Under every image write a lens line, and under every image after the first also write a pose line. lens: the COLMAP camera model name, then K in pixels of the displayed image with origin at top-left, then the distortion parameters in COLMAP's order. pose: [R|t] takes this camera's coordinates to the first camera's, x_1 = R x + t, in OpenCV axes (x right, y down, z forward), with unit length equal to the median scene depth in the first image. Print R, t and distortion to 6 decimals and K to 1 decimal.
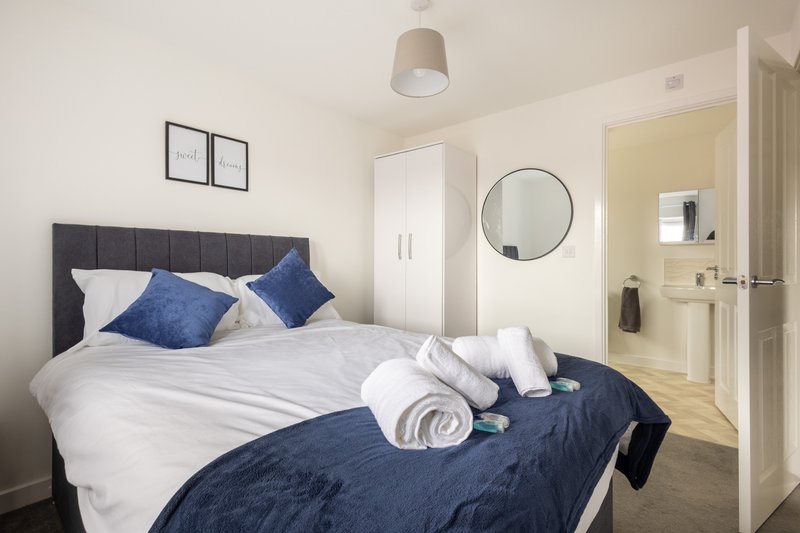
lens RADIAL K [[388.1, 0, 412.5], [0, 388.1, 256.5], [0, 0, 1]] dist [0.001451, 0.000093]
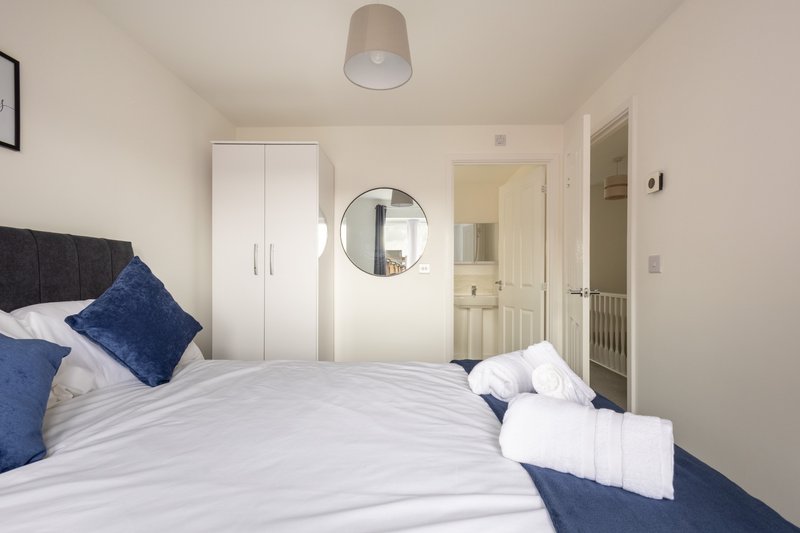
lens RADIAL K [[368.8, 0, 400.0], [0, 368.8, 266.5], [0, 0, 1]] dist [0.008555, 0.000442]
pose [[0.770746, 0.018043, 0.636886, -0.388153], [-0.009805, 0.999816, -0.016459, -0.000534], [-0.637067, 0.006441, 0.770782, 0.280772]]
